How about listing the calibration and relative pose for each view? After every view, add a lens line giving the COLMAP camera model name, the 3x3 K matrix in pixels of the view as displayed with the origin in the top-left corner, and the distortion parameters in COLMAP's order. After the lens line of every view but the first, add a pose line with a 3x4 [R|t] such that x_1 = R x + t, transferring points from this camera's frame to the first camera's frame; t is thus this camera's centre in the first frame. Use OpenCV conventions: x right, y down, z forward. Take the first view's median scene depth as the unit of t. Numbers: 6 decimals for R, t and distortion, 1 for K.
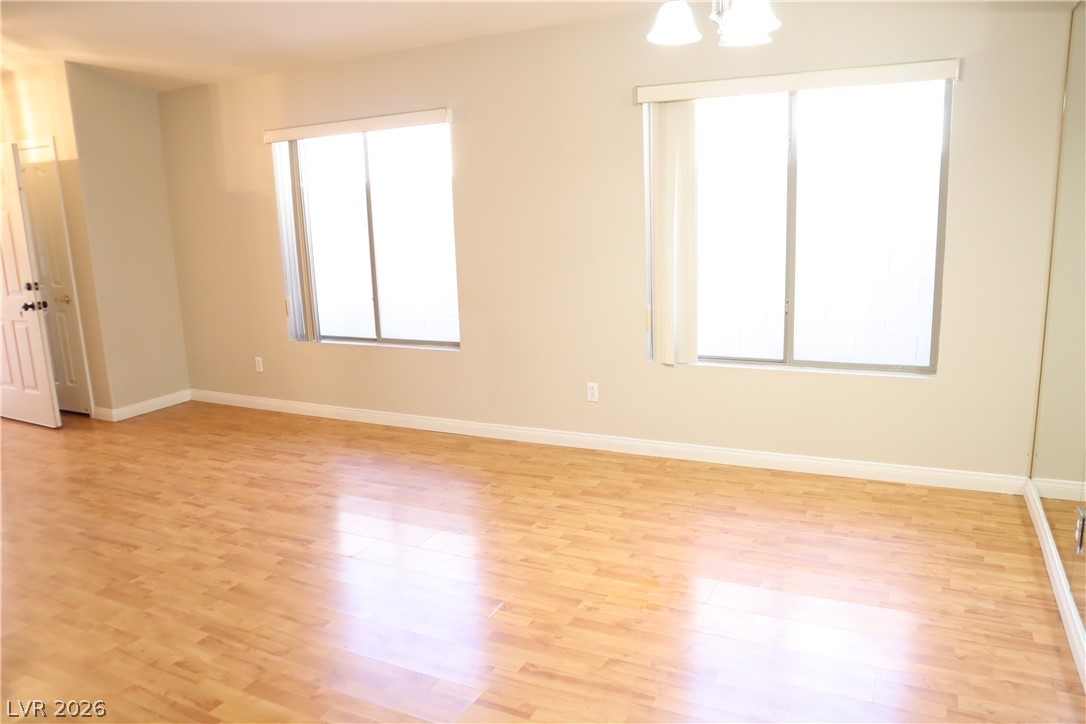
lens RADIAL K [[772.0, 0, 543.0], [0, 772.0, 362.0], [0, 0, 1]] dist [-0.122937, 0.085640]
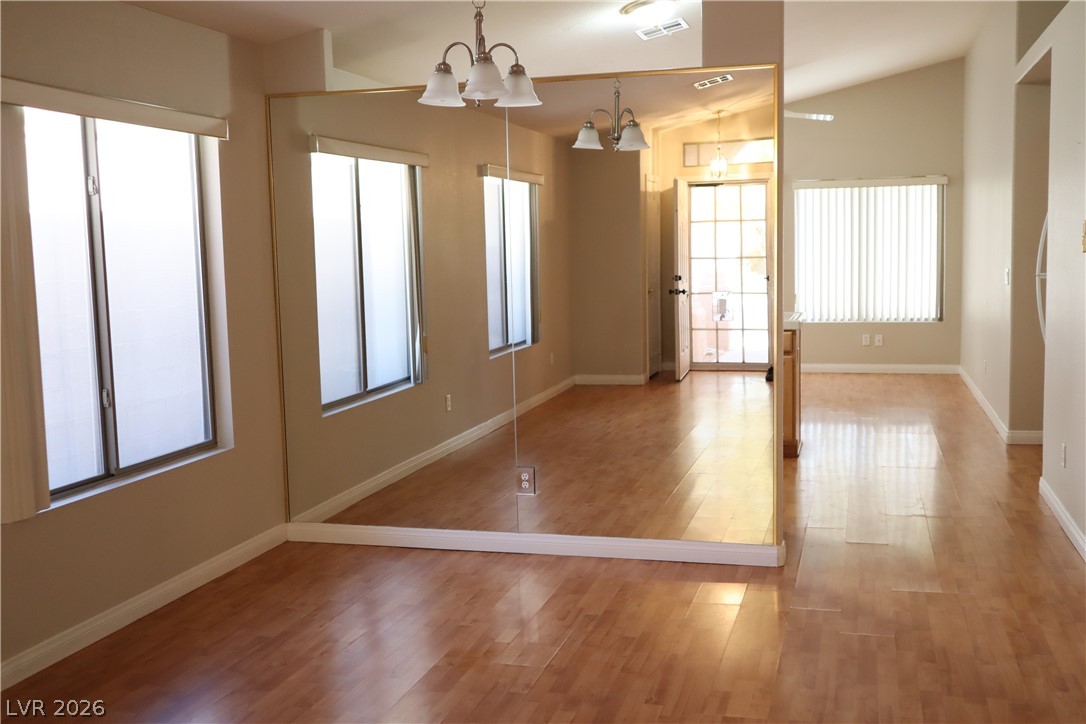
lens RADIAL K [[1134.7, 0, 543.0], [0, 1134.7, 362.0], [0, 0, 1]] dist [-0.017100, 0.095928]
pose [[-0.146099, -0.080764, 0.985968, -0.988543], [0.233293, 0.965739, 0.113676, -0.161768], [-0.961369, 0.246627, -0.122252, 0.830608]]
